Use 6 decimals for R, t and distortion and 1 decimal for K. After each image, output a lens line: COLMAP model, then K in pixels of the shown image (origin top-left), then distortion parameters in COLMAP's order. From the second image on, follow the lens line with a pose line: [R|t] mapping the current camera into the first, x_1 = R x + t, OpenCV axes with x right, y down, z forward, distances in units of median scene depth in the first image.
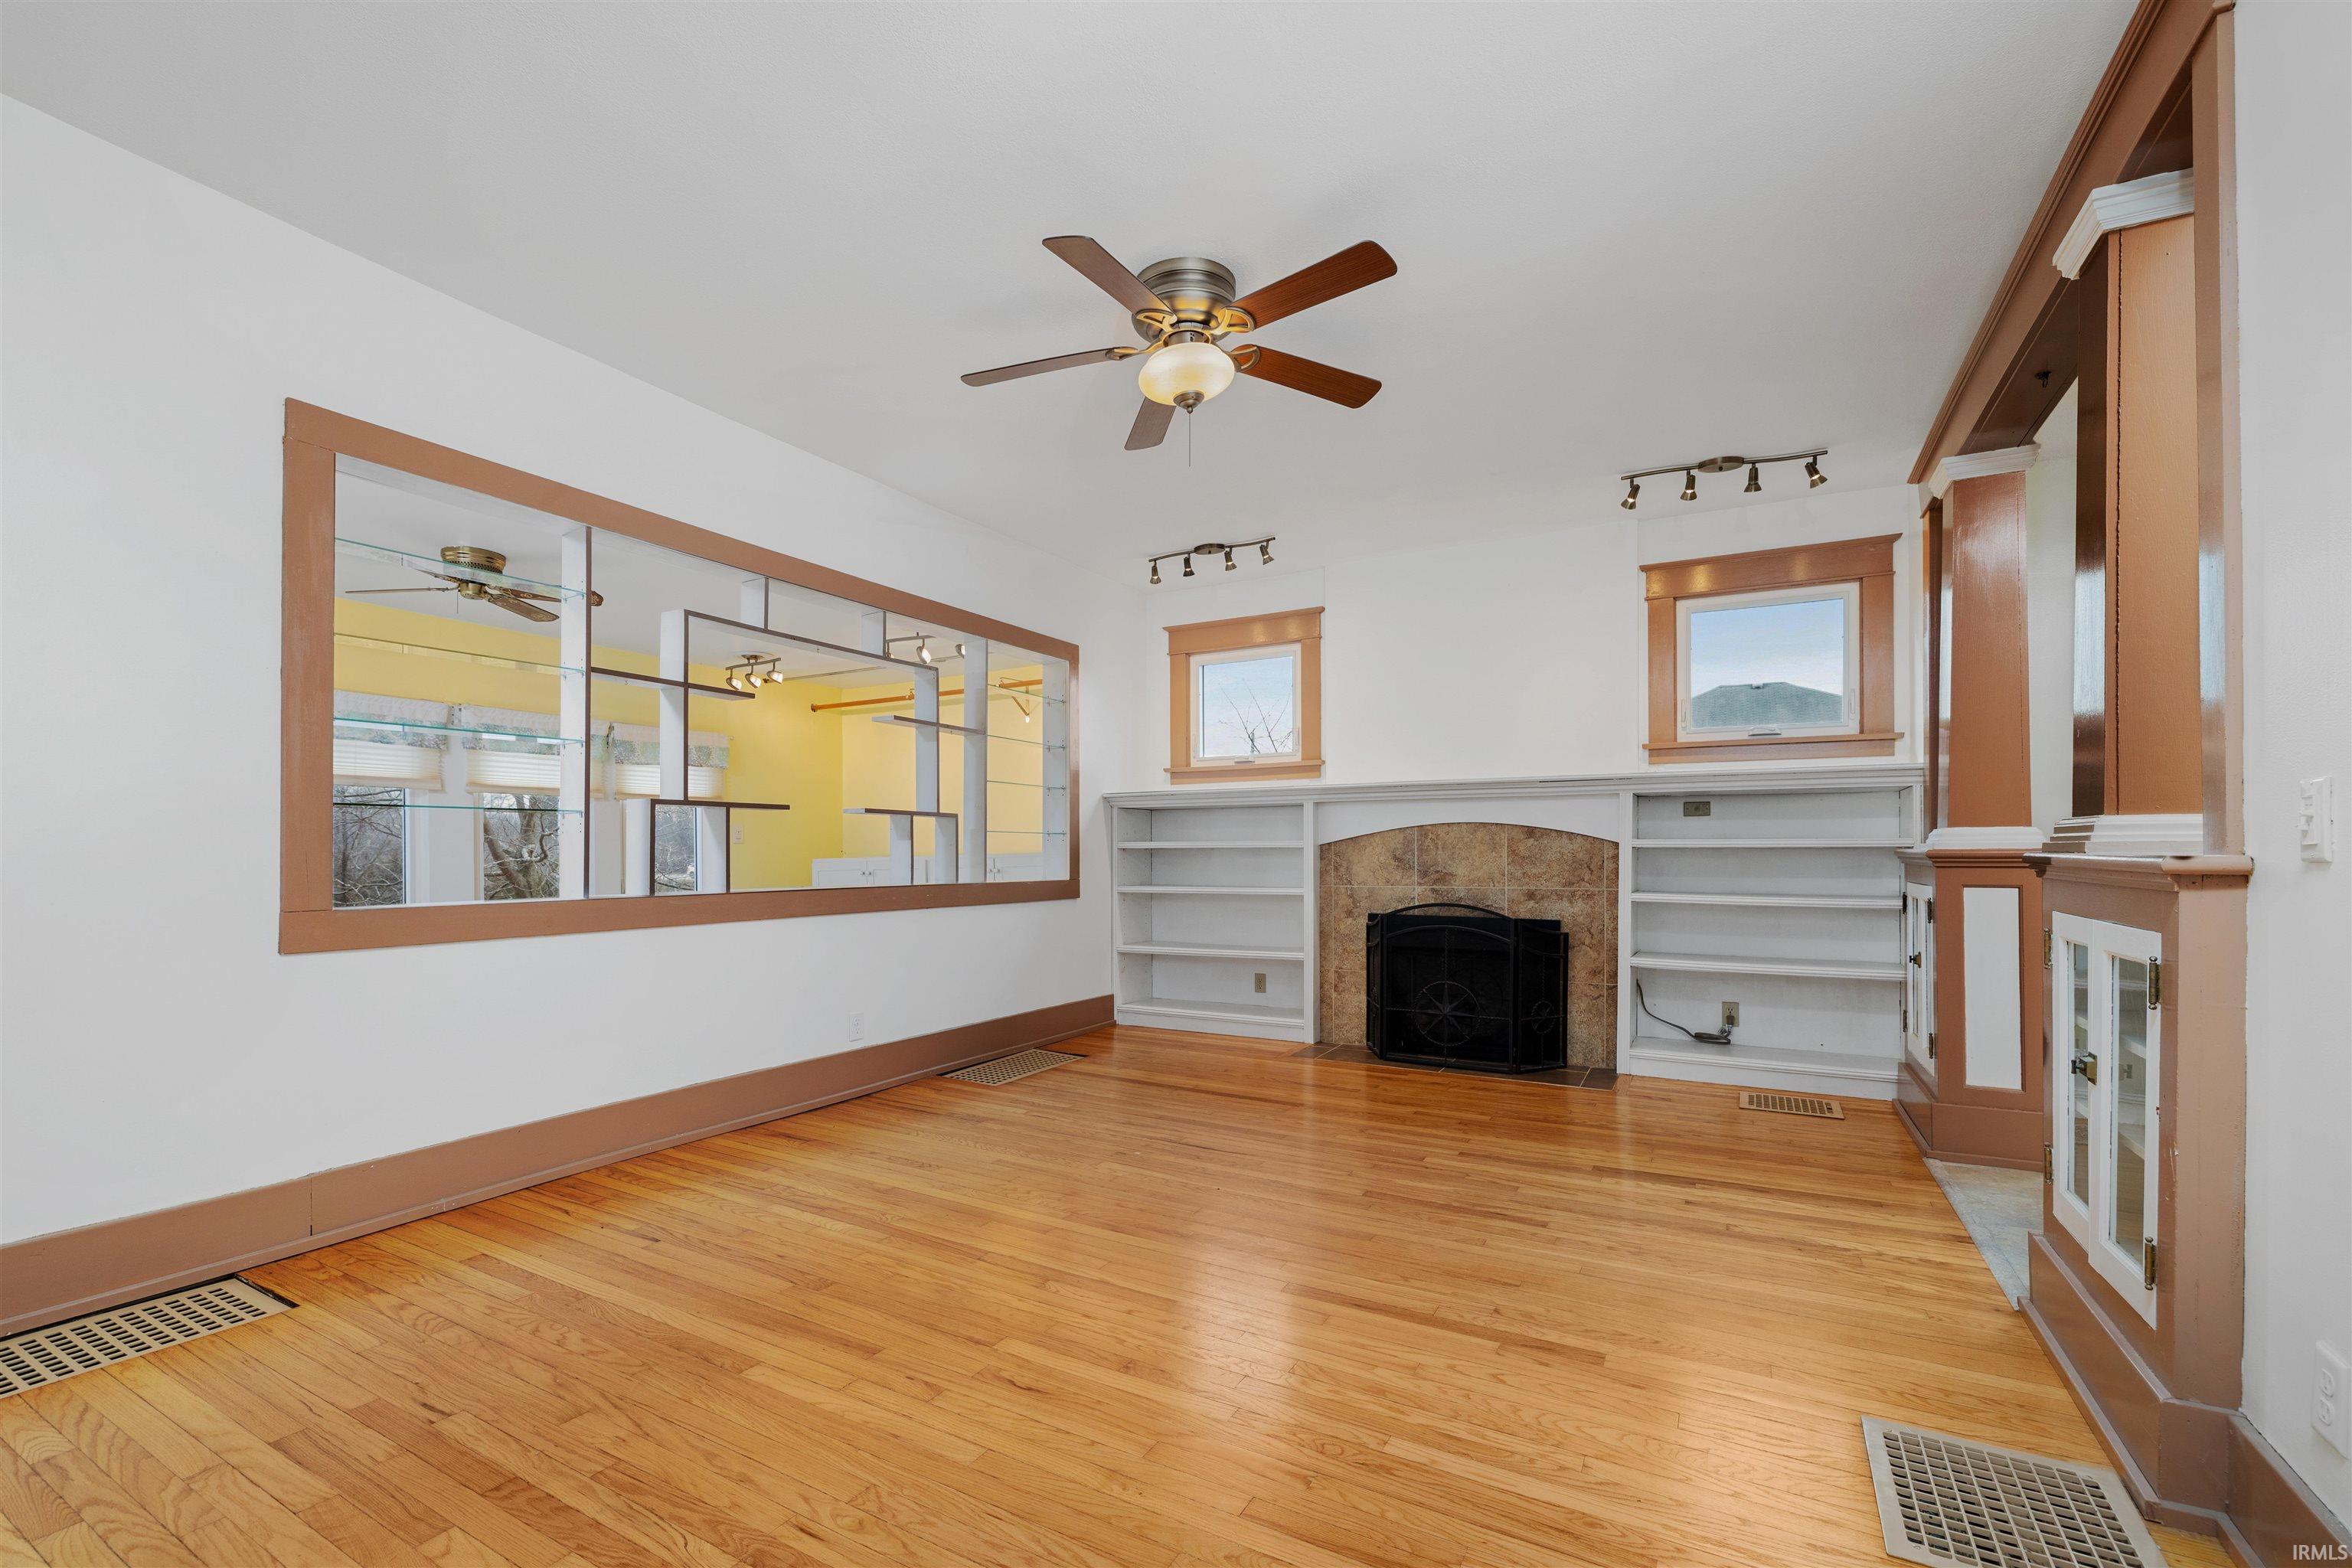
lens RADIAL K [[1012.1, 0, 1151.9], [0, 1012.1, 843.4], [0, 0, 1]] dist [-0.000134, 0.000061]
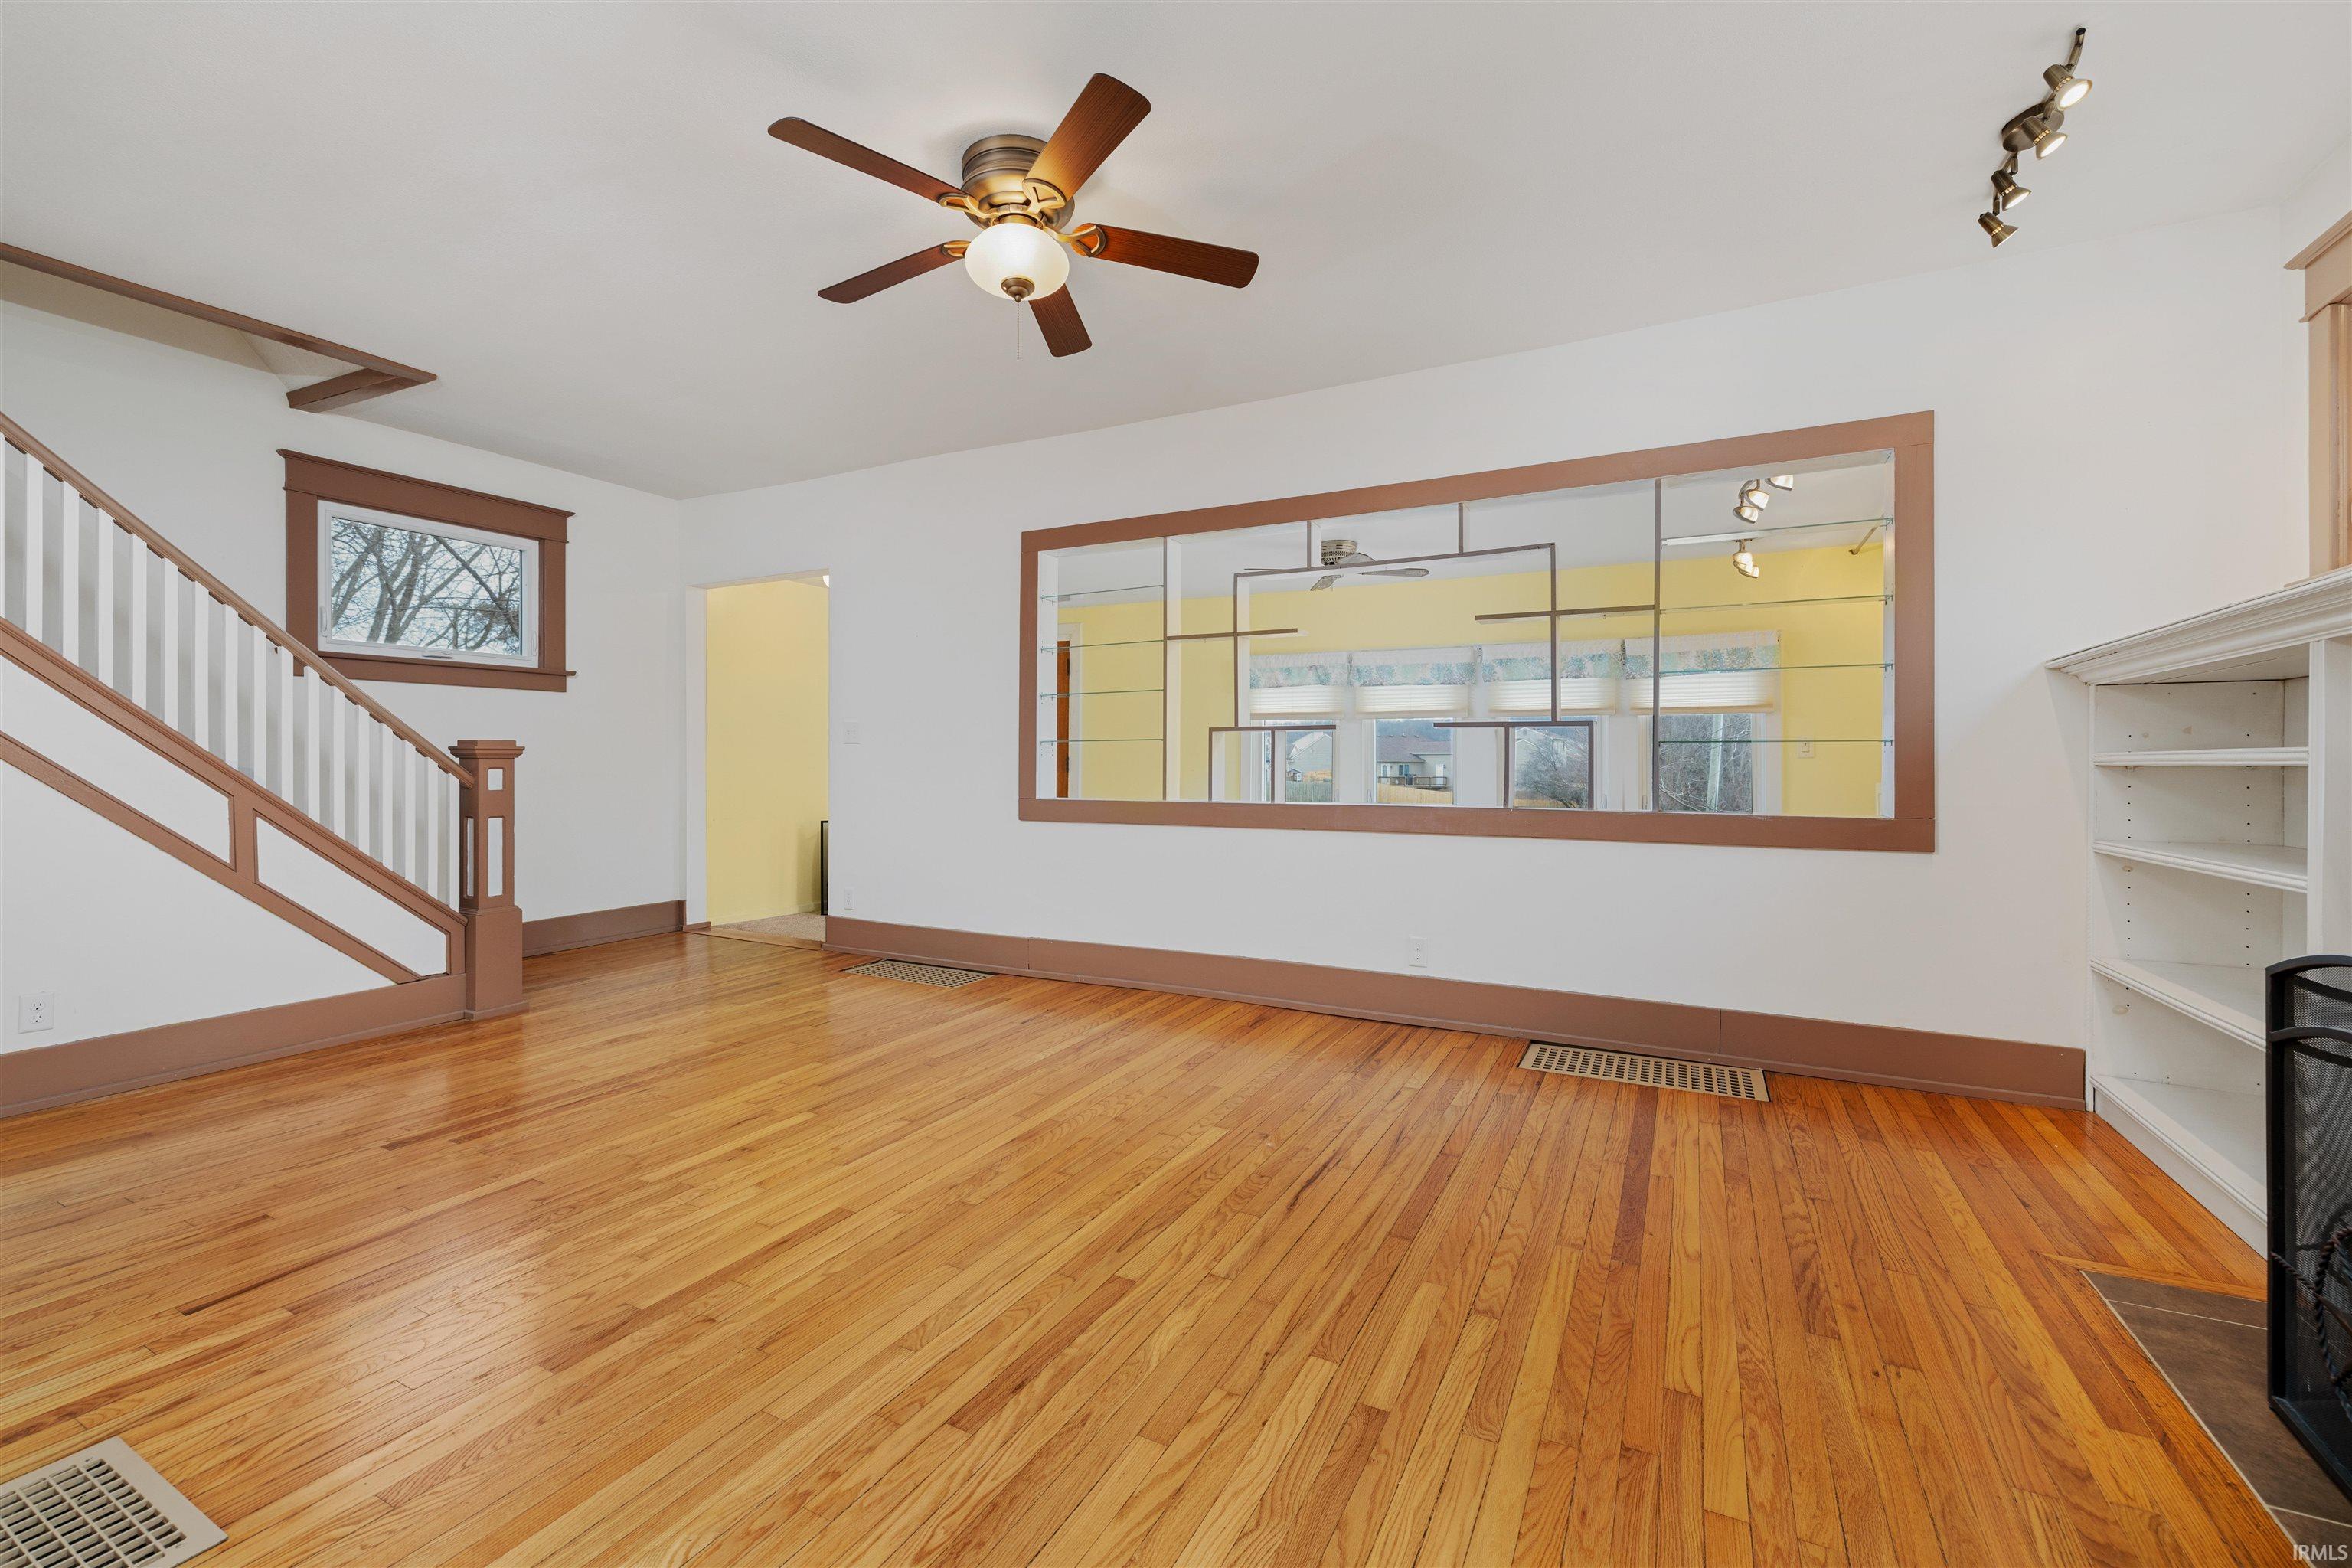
lens RADIAL K [[990.6, 0, 1154.7], [0, 990.6, 776.4], [0, 0, 1]] dist [0.001414, 0.000393]
pose [[0.022071, 0.011942, -0.999685, 0.557812], [0.006879, 0.999903, 0.012097, 0.002192], [0.999733, -0.007143, 0.021987, 0.648640]]
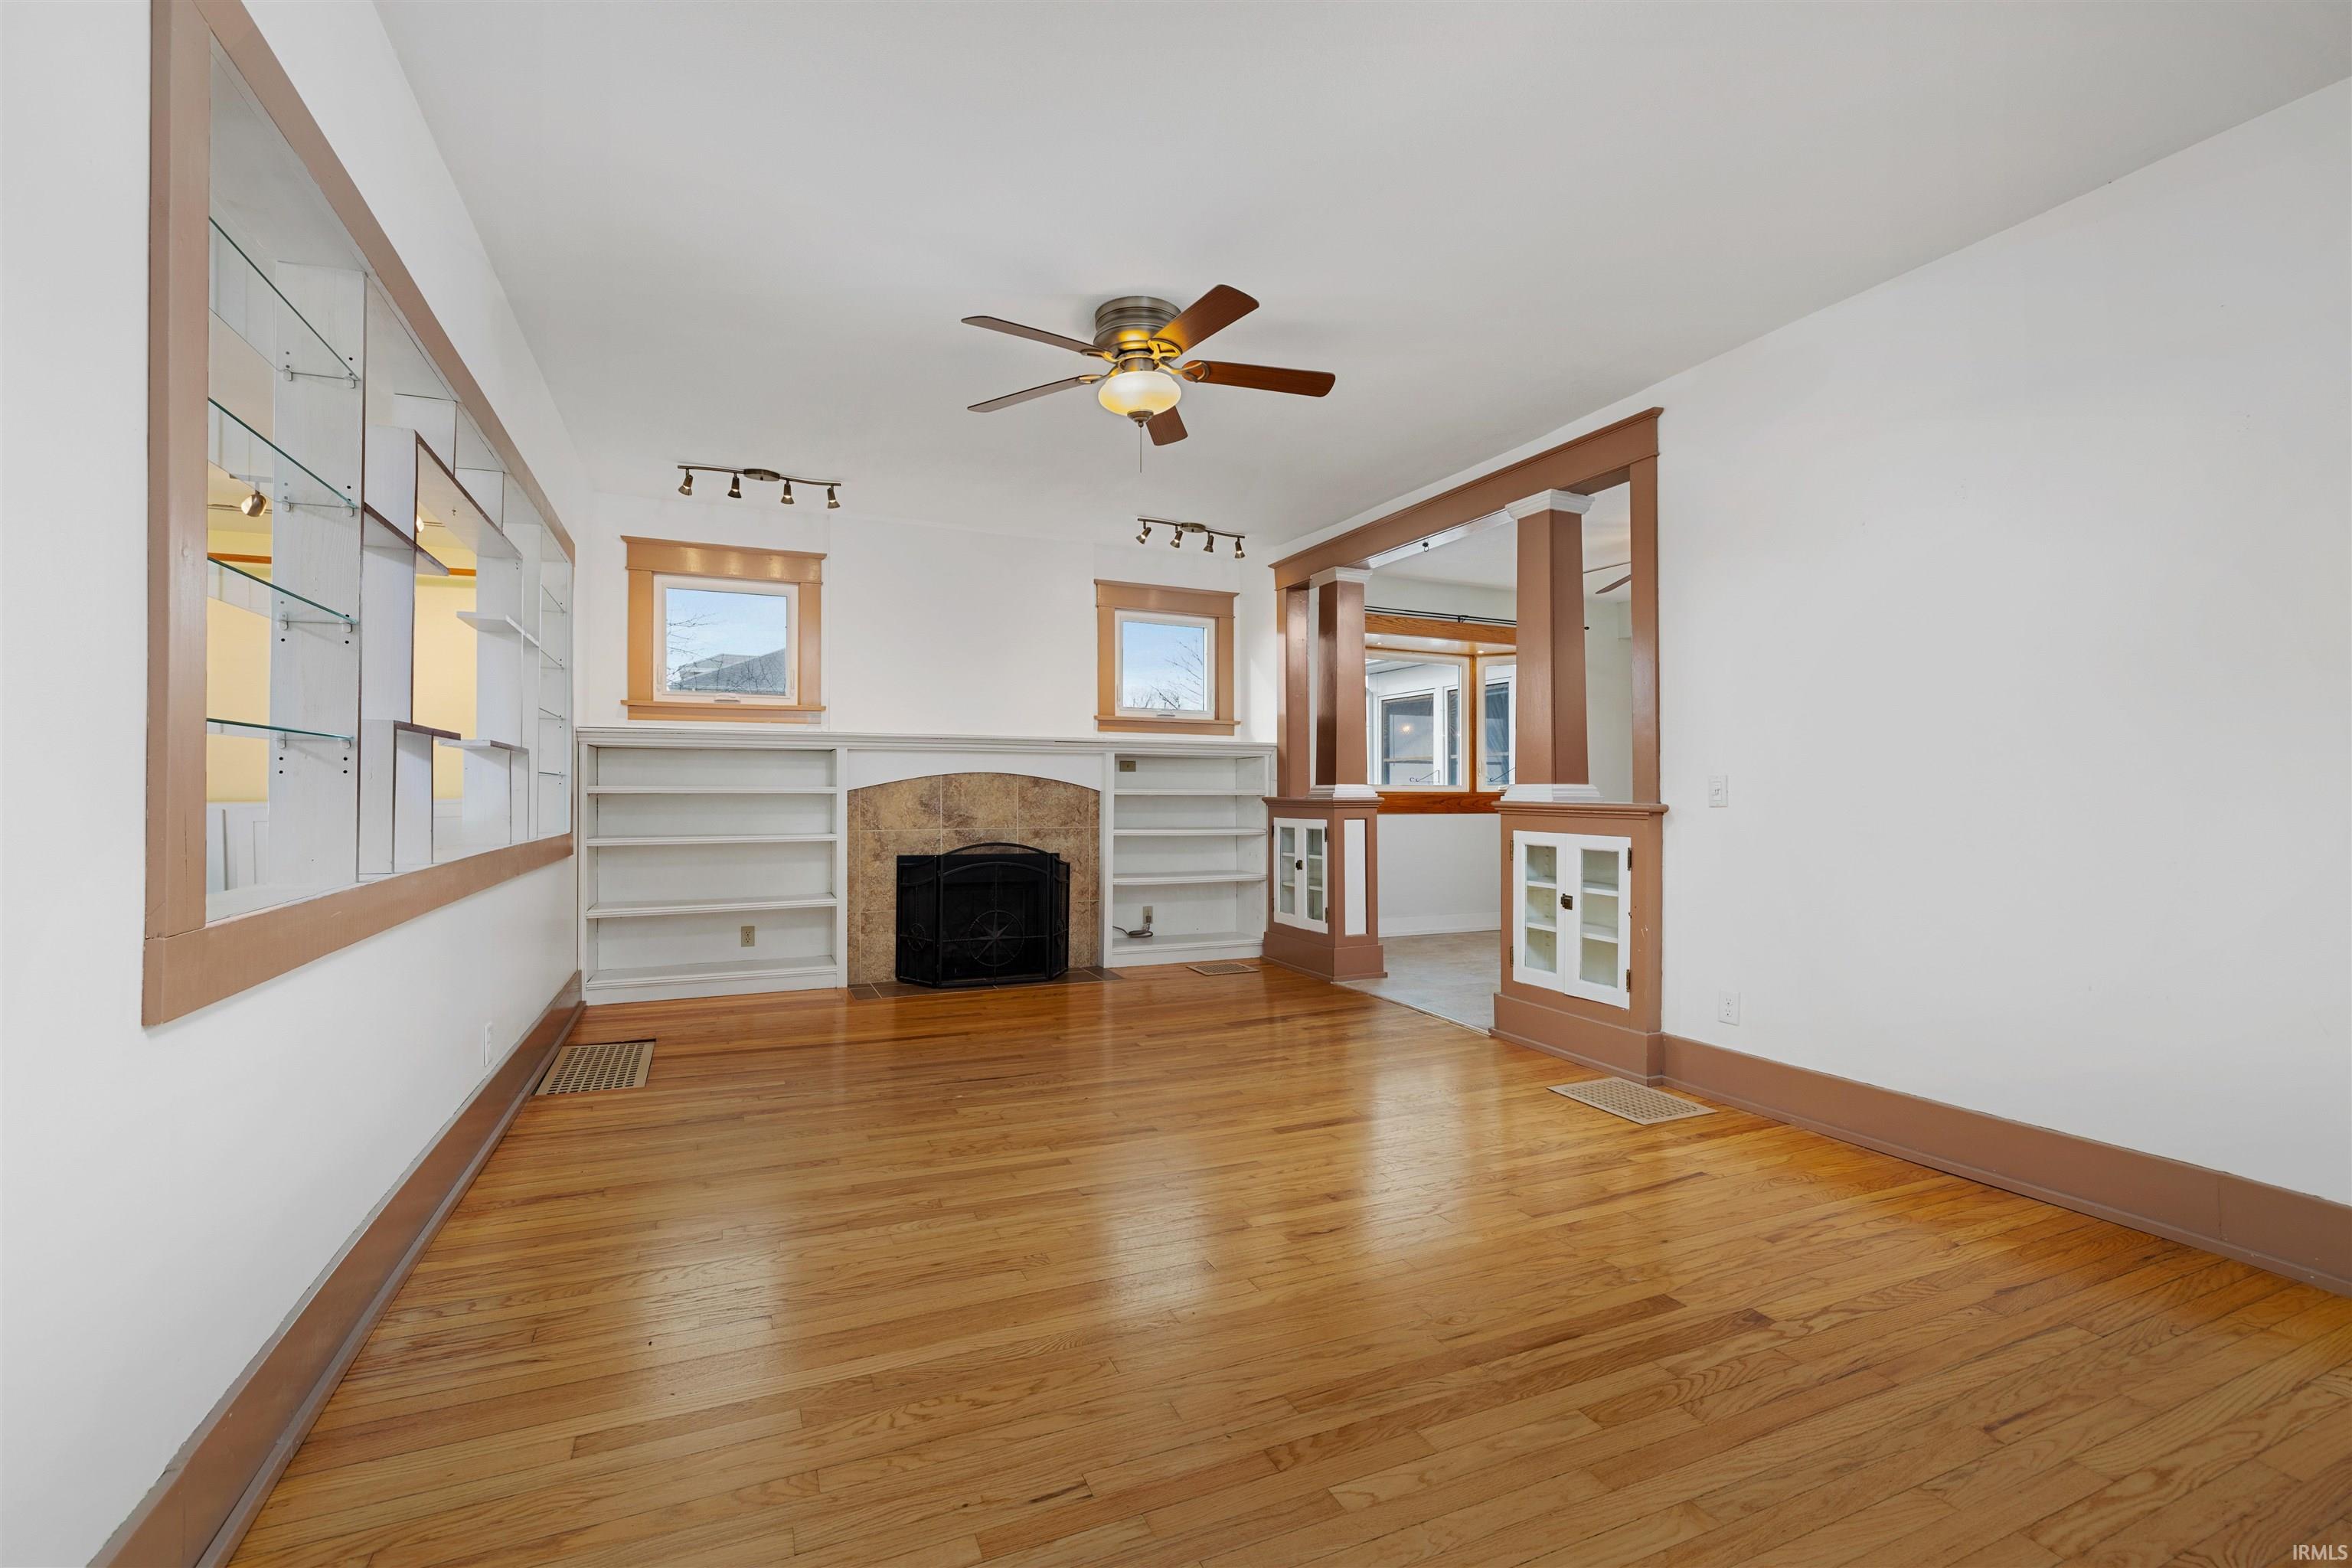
lens RADIAL K [[990.6, 0, 1154.7], [0, 990.6, 776.4], [0, 0, 1]] dist [0.001414, 0.000393]
pose [[0.600104, 0.015639, 0.799769, -0.507415], [-0.008752, 0.999877, -0.012985, -0.003436], [-0.799874, 0.000793, 0.600167, 0.176946]]
